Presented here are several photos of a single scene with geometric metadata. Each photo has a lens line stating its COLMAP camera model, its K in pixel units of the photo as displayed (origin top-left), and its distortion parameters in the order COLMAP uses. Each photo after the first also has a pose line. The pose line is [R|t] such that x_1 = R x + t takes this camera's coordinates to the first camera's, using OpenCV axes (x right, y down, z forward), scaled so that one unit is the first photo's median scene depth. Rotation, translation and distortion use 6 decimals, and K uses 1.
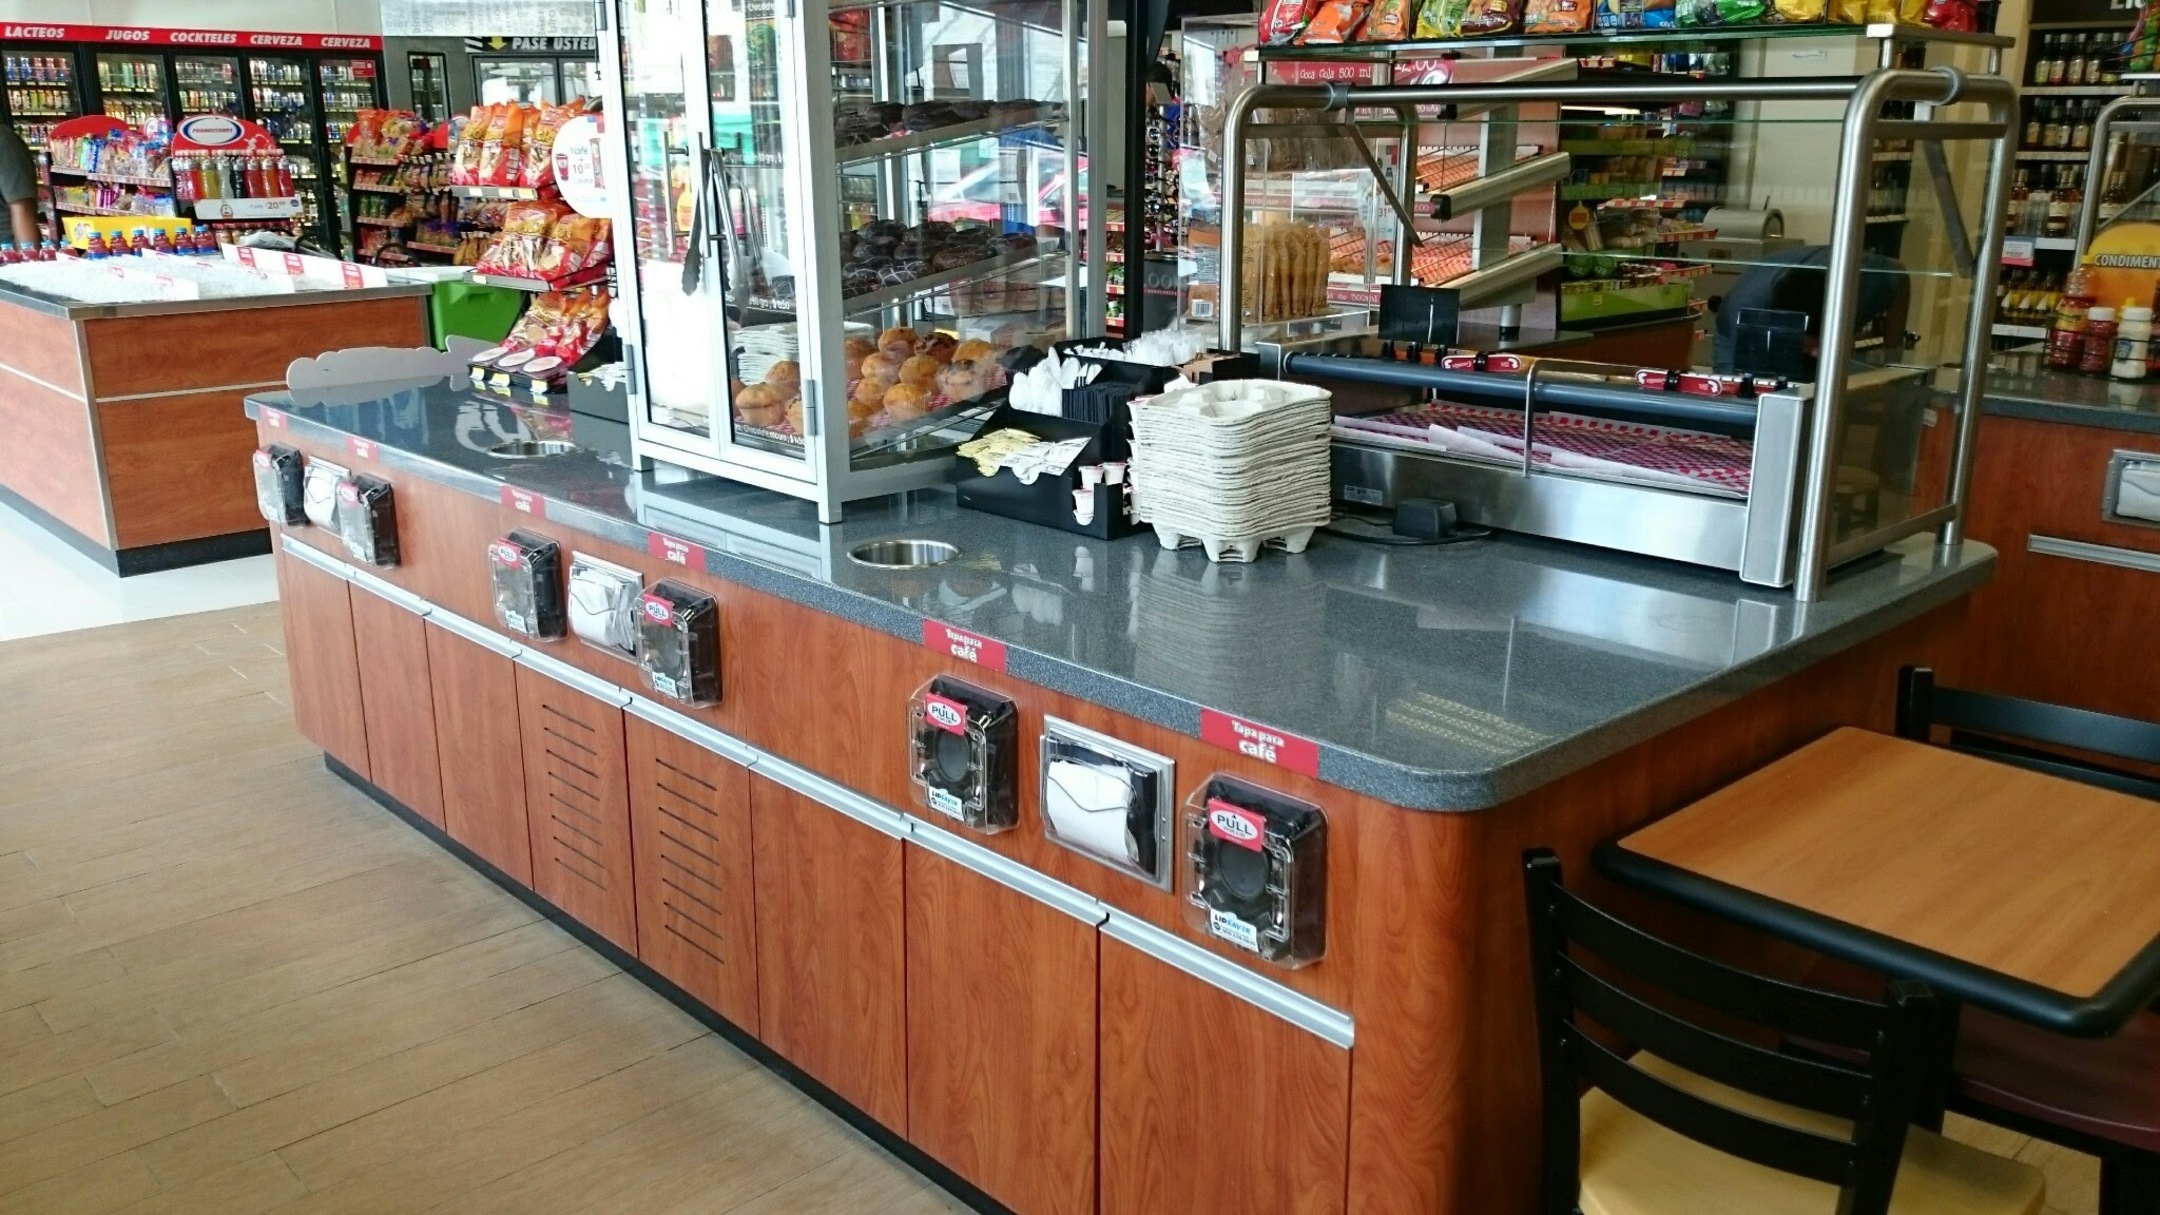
lens RADIAL K [[1706.2, 0, 1074.7], [0, 1706.2, 593.8], [0, 0, 1]] dist [-0.008077, -0.050351]
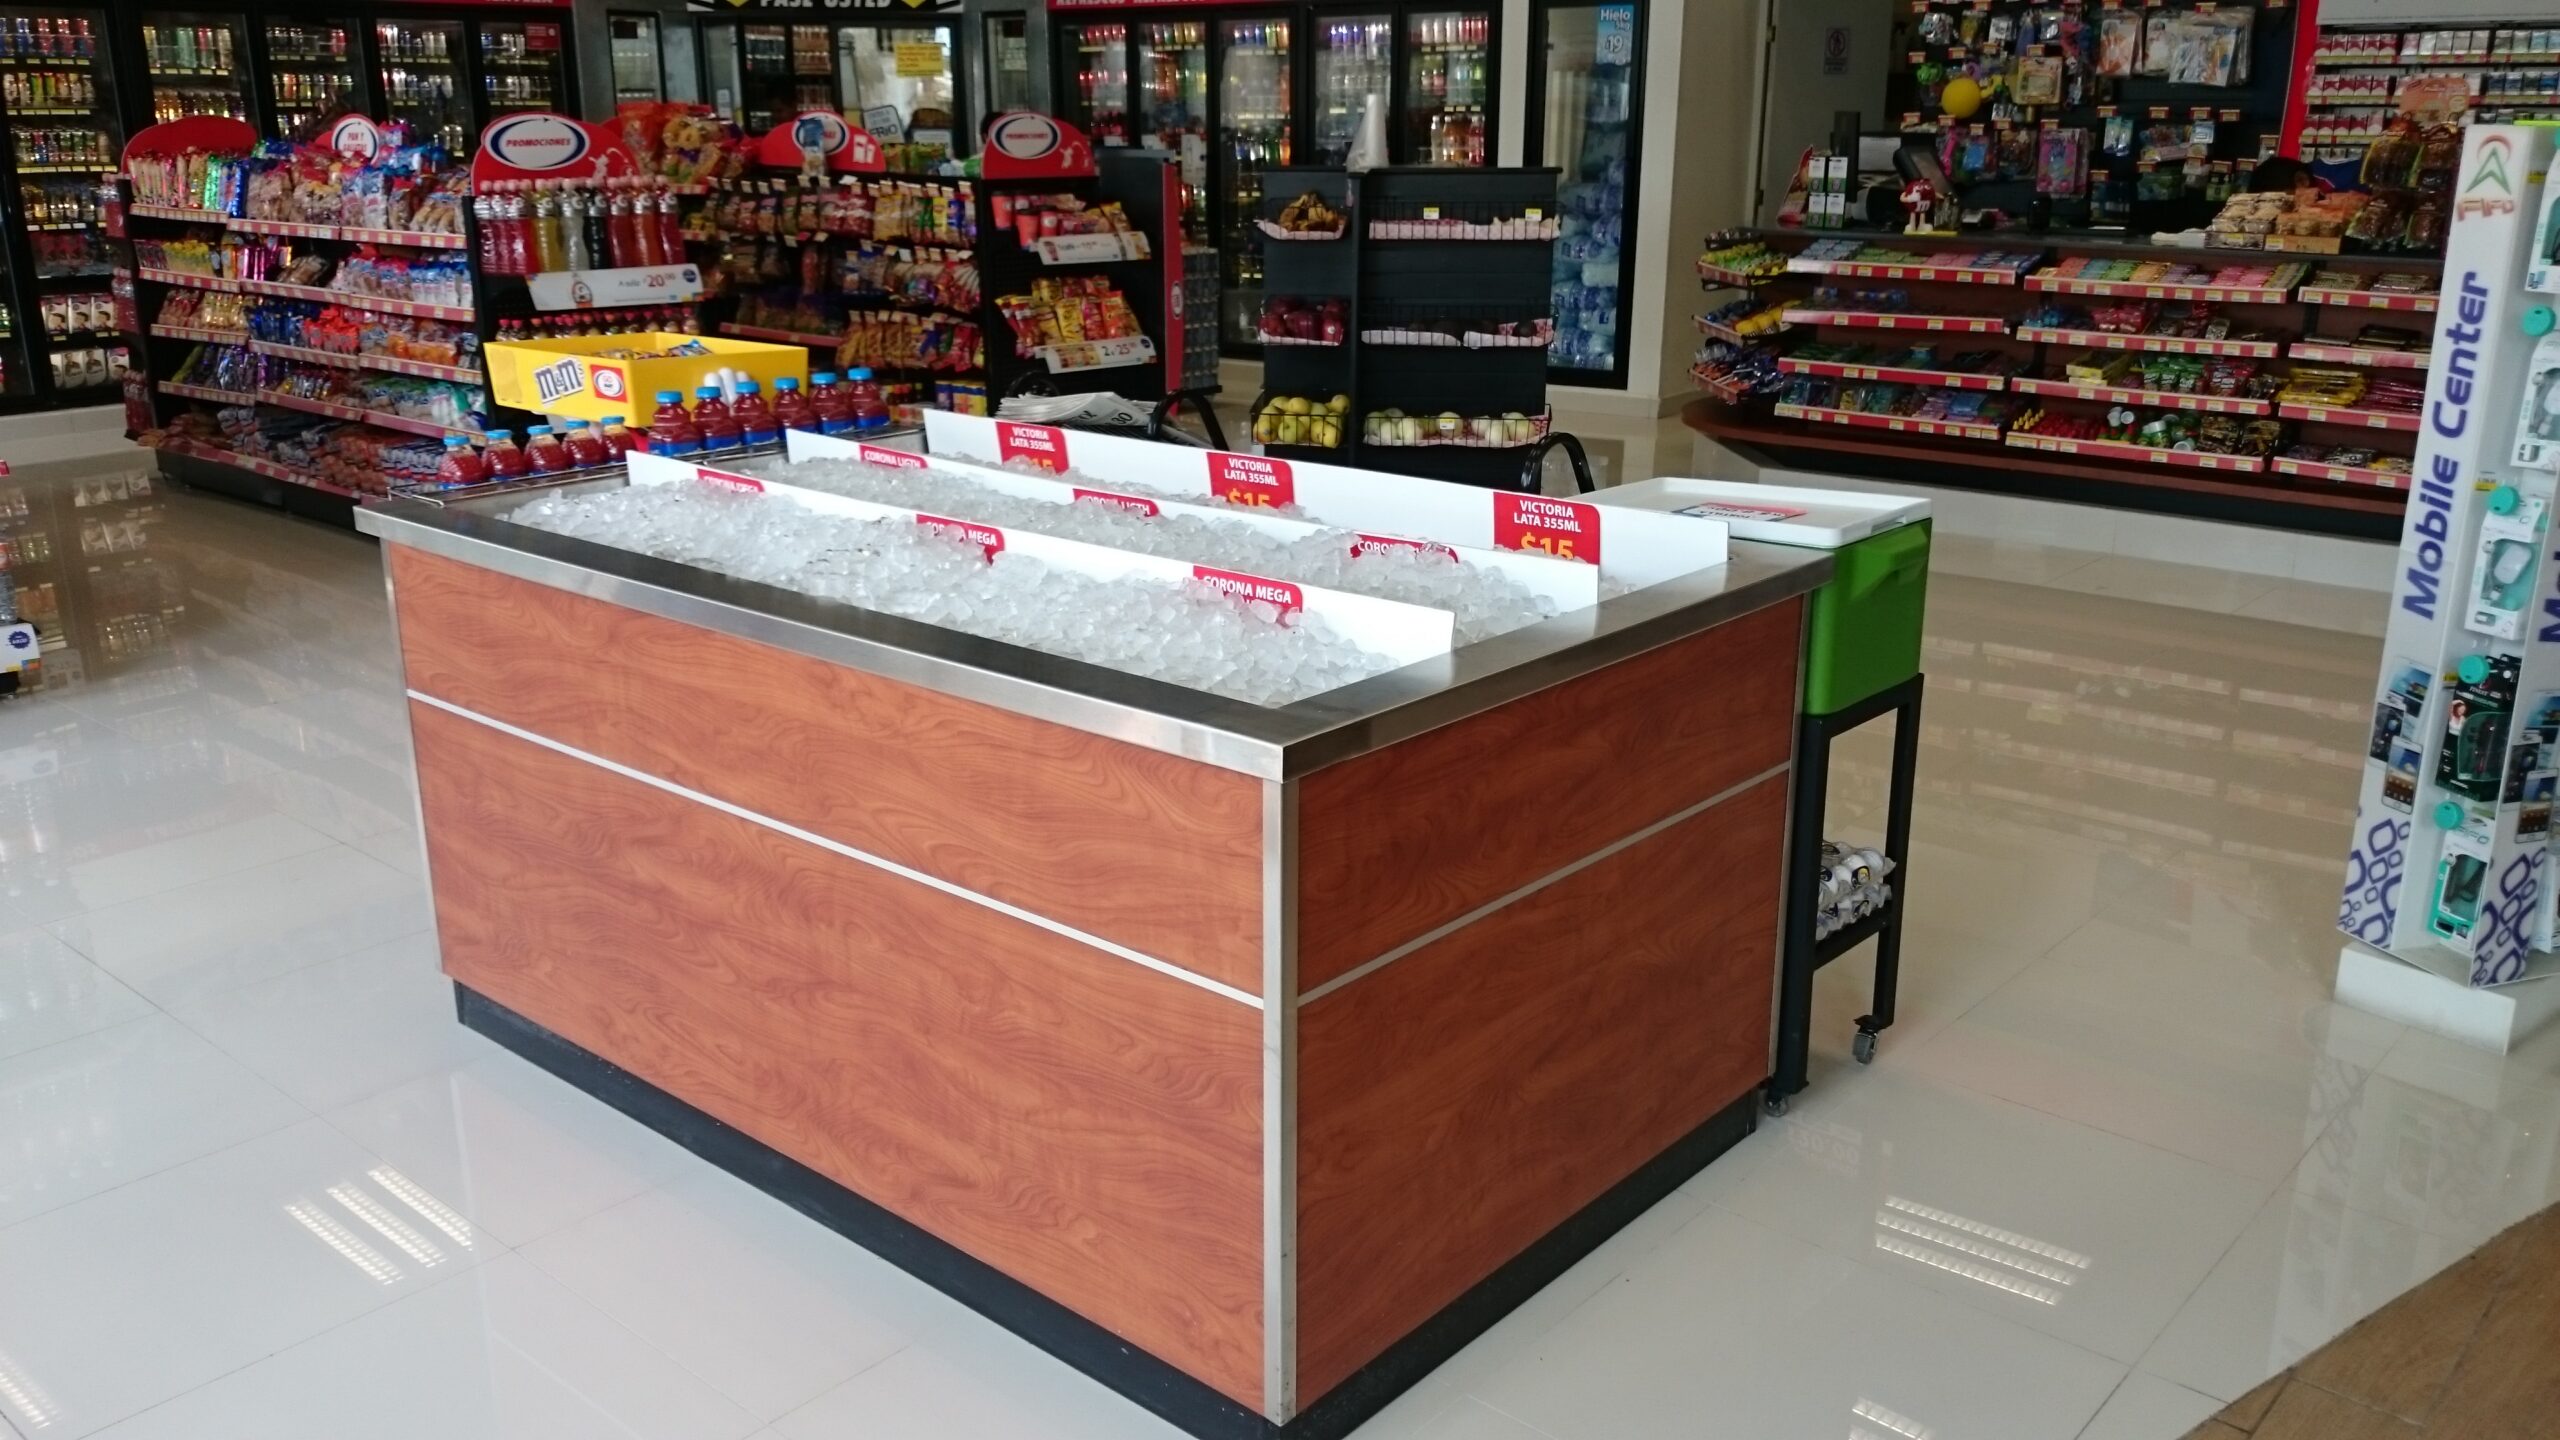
lens RADIAL K [[2022.2, 0, 1292.6], [0, 2022.2, 728.9], [0, 0, 1]] dist [-0.008077, -0.050351]
pose [[0.994959, -0.034640, 0.094107, -0.281112], [0.032043, 0.999067, 0.028965, -0.082095], [-0.095022, -0.025804, 0.995141, 0.279940]]
